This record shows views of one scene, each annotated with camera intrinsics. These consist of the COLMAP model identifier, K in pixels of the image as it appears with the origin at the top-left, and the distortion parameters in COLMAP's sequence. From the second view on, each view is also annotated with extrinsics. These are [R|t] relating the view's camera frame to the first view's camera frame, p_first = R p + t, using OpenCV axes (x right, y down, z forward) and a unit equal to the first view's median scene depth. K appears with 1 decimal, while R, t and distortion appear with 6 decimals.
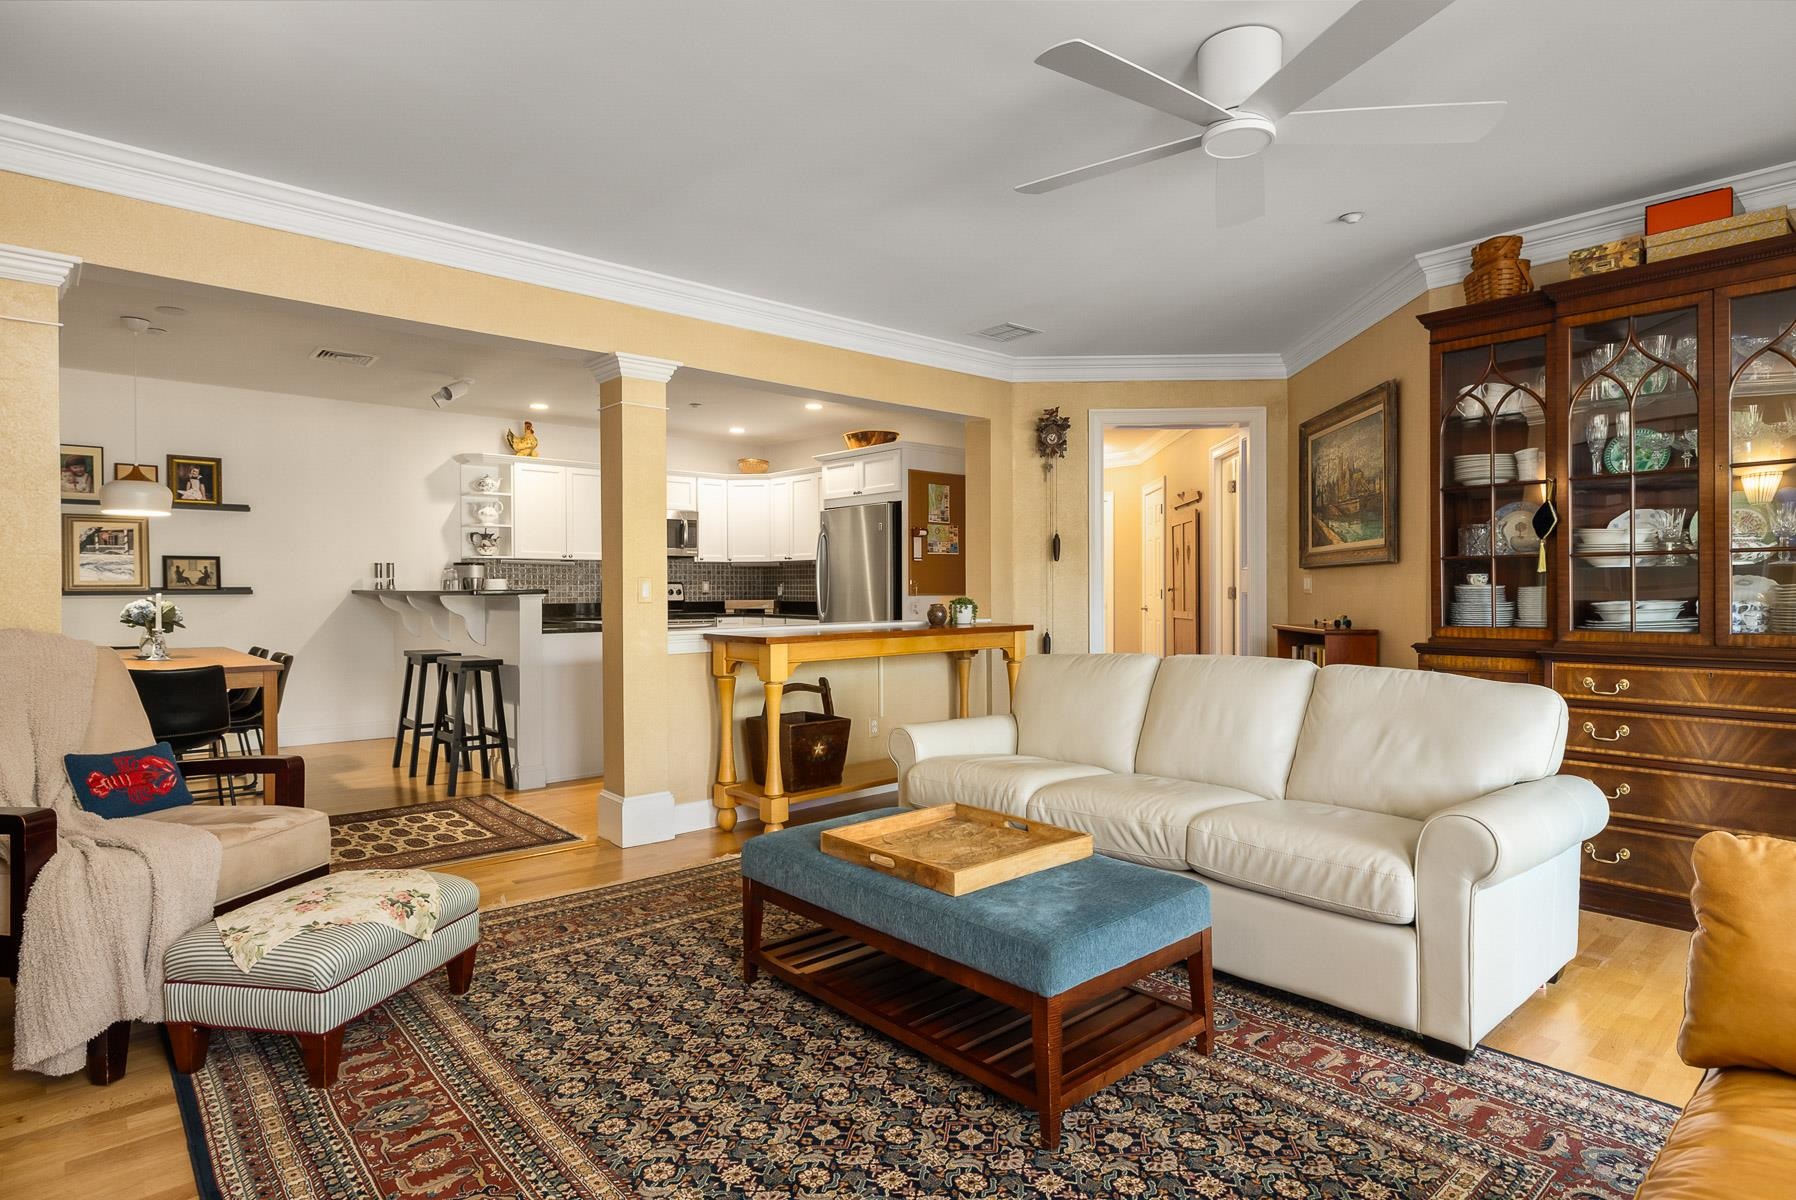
lens RADIAL K [[955.1, 0, 902.5], [0, 955.1, 594.1], [0, 0, 1]] dist [-0.003418, 0.001955]
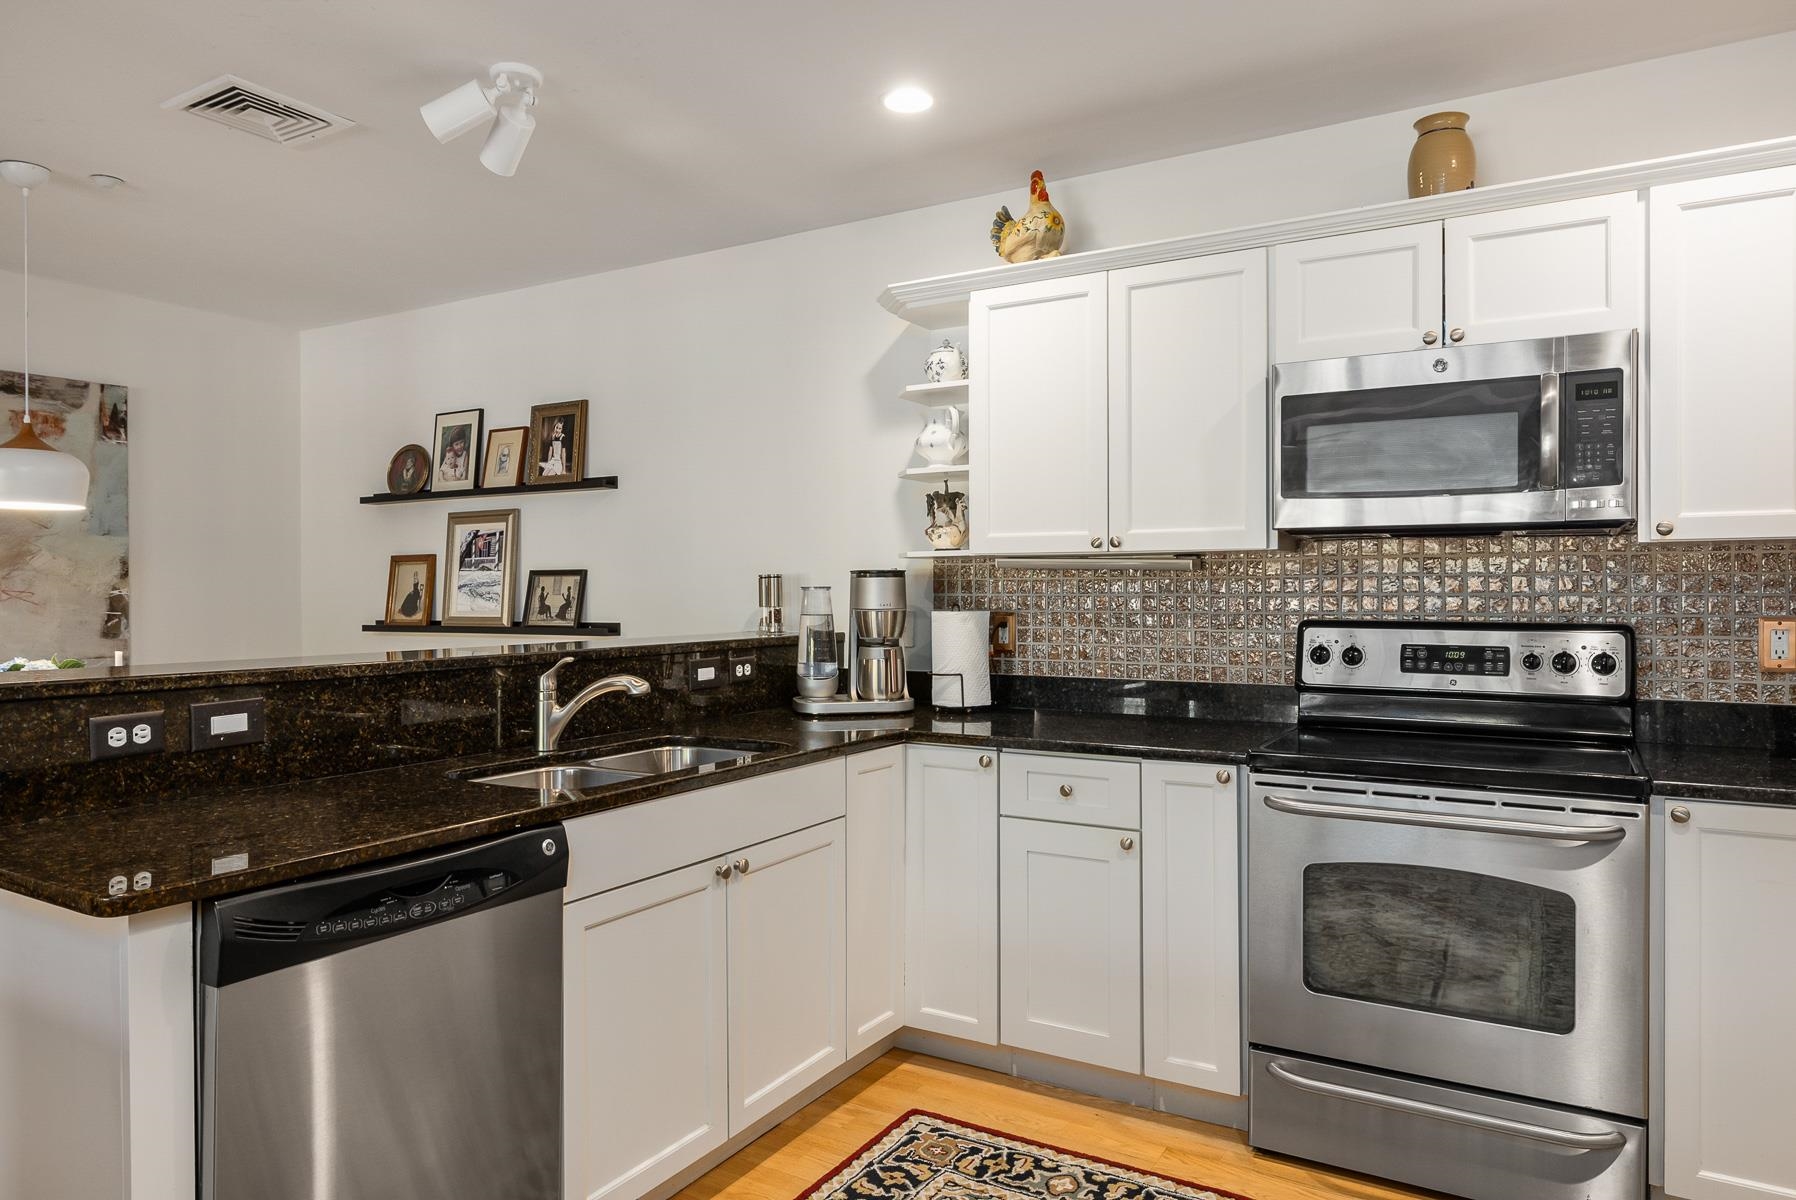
lens RADIAL K [[1138.2, 0, 896.0], [0, 1138.2, 592.4], [0, 0, 1]] dist [0.007287, -0.006291]
pose [[0.293171, 0.003831, -0.956052, -0.000279], [-0.003995, 0.999988, 0.002782, -0.030089], [0.956052, 0.003004, 0.293182, 1.038115]]
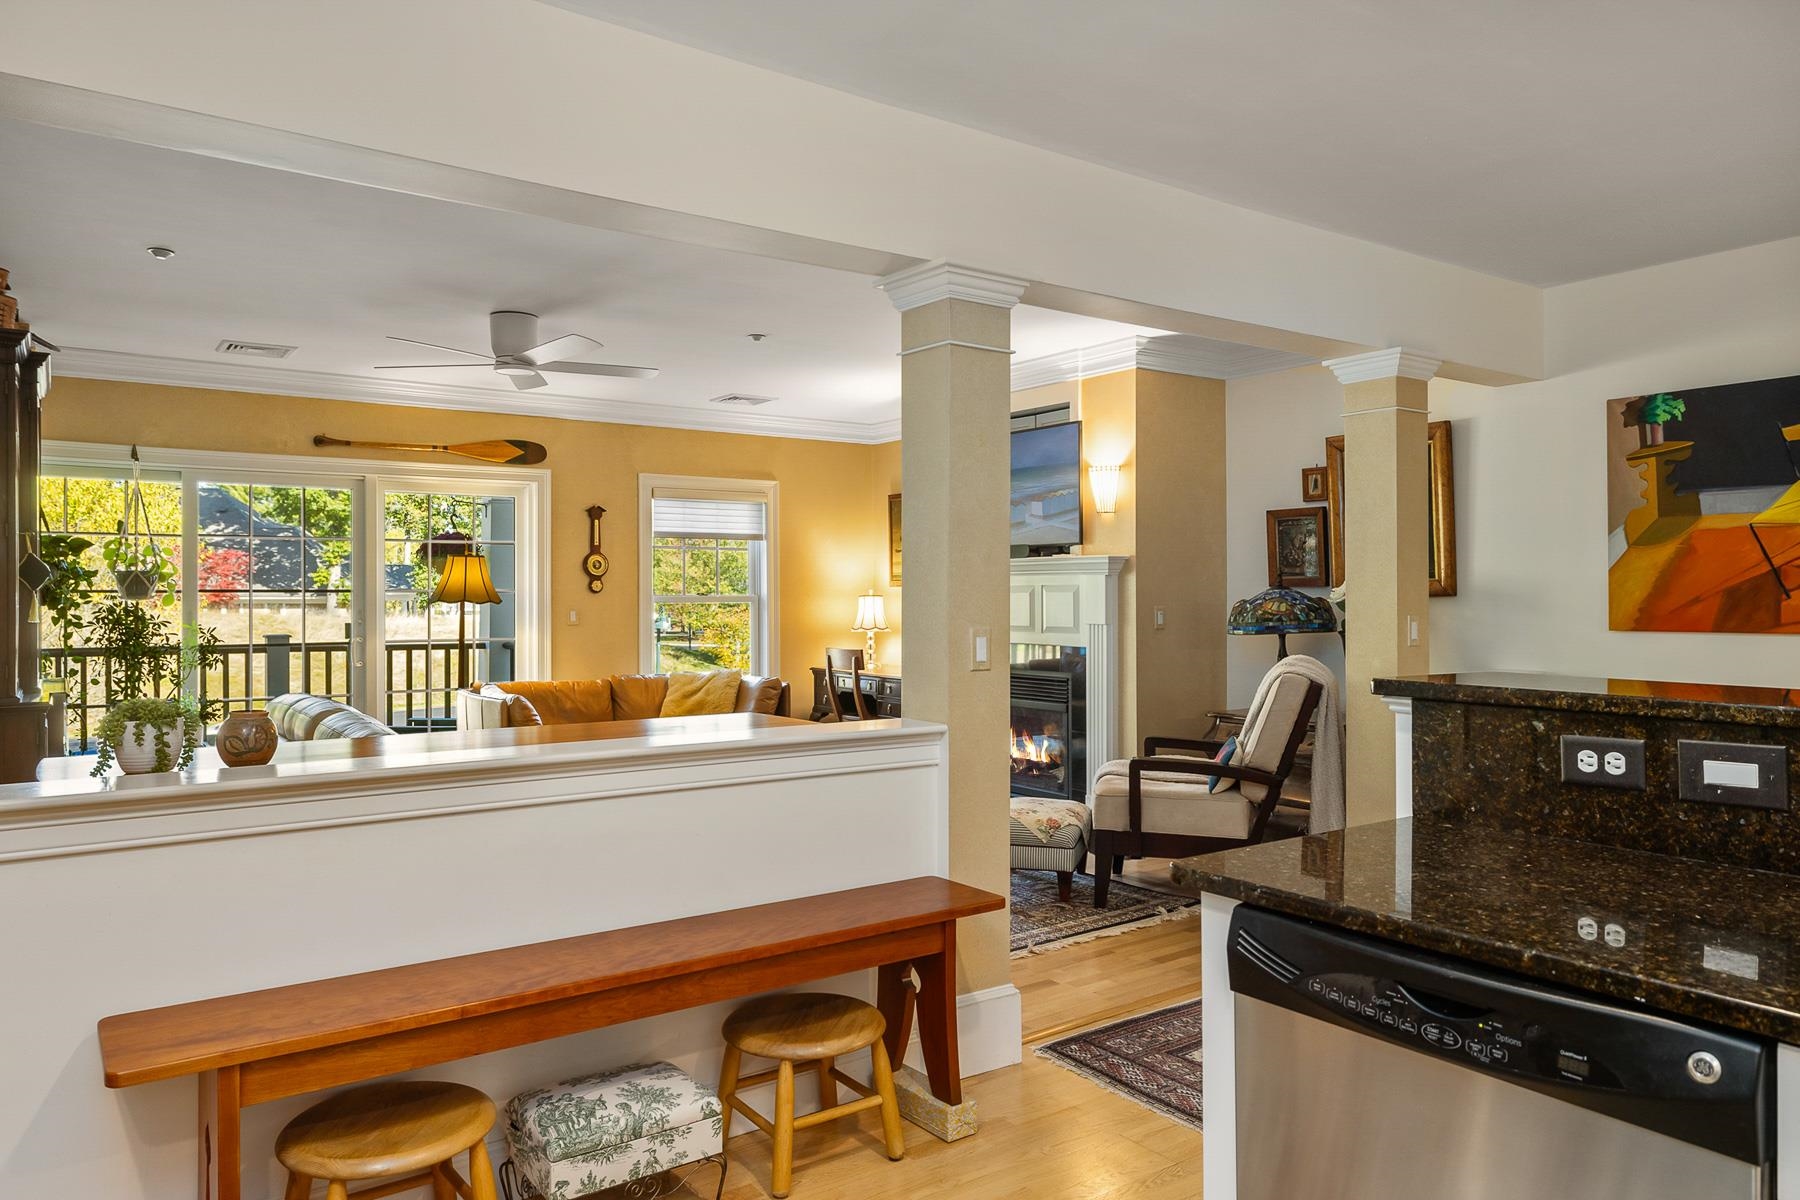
lens RADIAL K [[1194.4, 0, 907.7], [0, 1194.4, 597.5], [0, 0, 1]] dist [0.004526, 0.000858]
pose [[-0.995223, 0.005097, 0.097495, -0.227905], [0.006064, 0.999935, 0.009622, -0.032178], [-0.097439, 0.010167, -0.995190, 1.231454]]
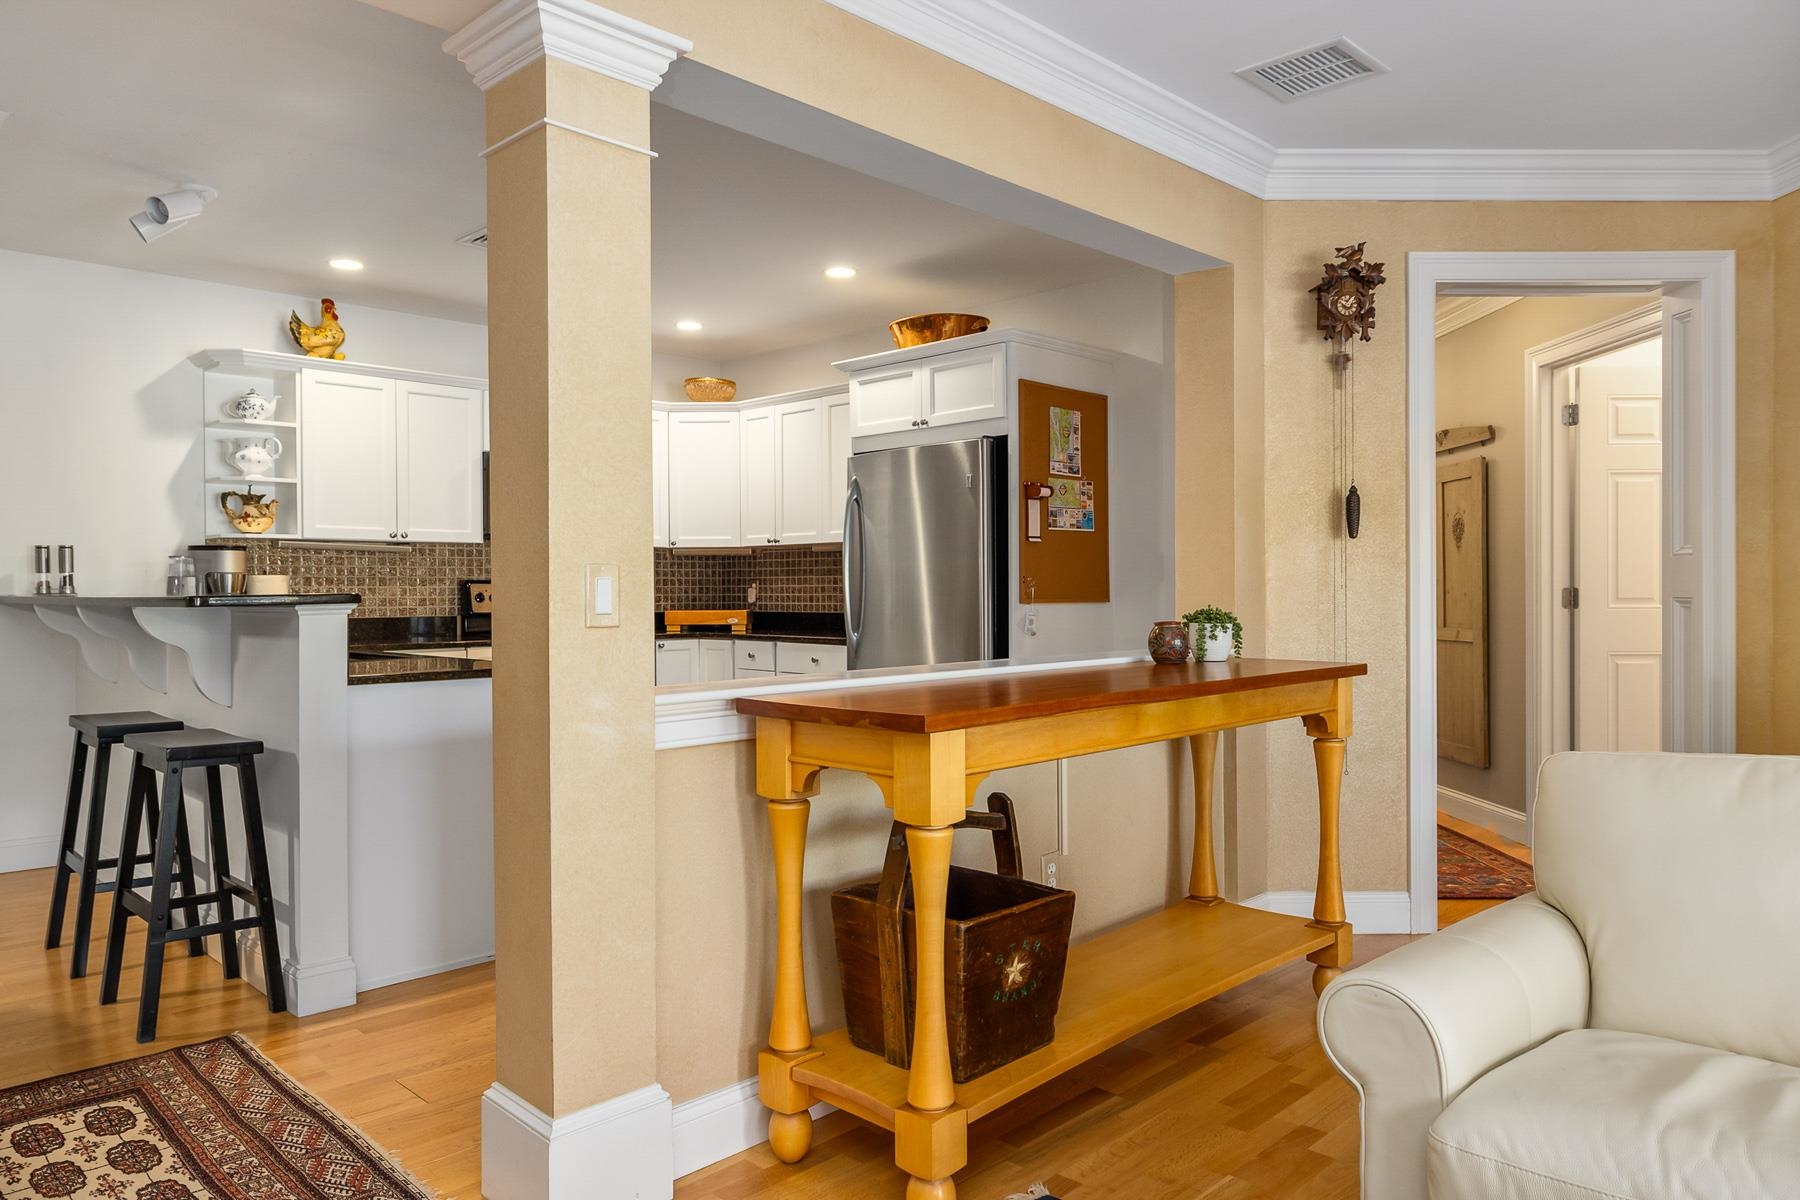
lens RADIAL K [[1220.2, 0, 904.1], [0, 1220.2, 594.0], [0, 0, 1]] dist [-0.003900, 0.005779]
pose [[0.998249, -0.001537, 0.059128, -0.116691], [0.001738, 0.999993, -0.003351, -0.002101], [-0.059123, 0.003448, 0.998245, 0.321504]]
